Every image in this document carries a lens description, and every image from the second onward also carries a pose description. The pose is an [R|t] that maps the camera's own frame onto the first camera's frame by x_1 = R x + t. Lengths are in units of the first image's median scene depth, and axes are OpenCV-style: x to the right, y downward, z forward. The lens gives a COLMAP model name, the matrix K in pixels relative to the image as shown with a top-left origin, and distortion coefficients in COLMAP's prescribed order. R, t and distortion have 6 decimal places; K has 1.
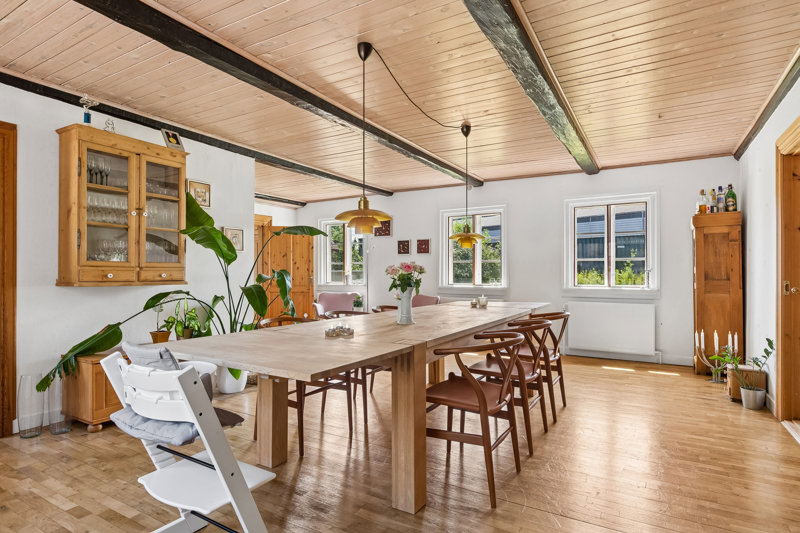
lens RADIAL K [[435.5, 0, 400.0], [0, 435.5, 266.5], [0, 0, 1]] dist [0.001453, 0.000524]
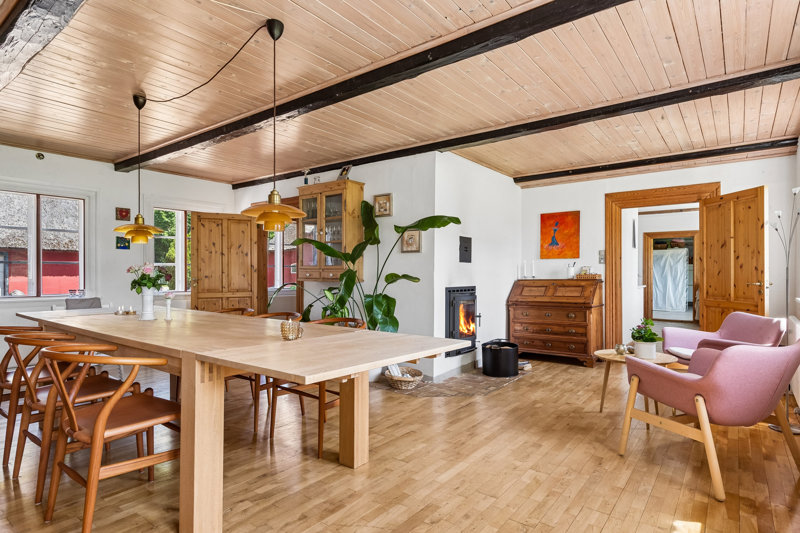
lens RADIAL K [[435.5, 0, 400.0], [0, 435.5, 266.5], [0, 0, 1]] dist [0.001453, 0.000524]
pose [[-0.125230, -0.007473, -0.992100, 0.773762], [0.015585, 0.999833, -0.009498, 0.005817], [0.992005, -0.016651, -0.125092, 1.370380]]
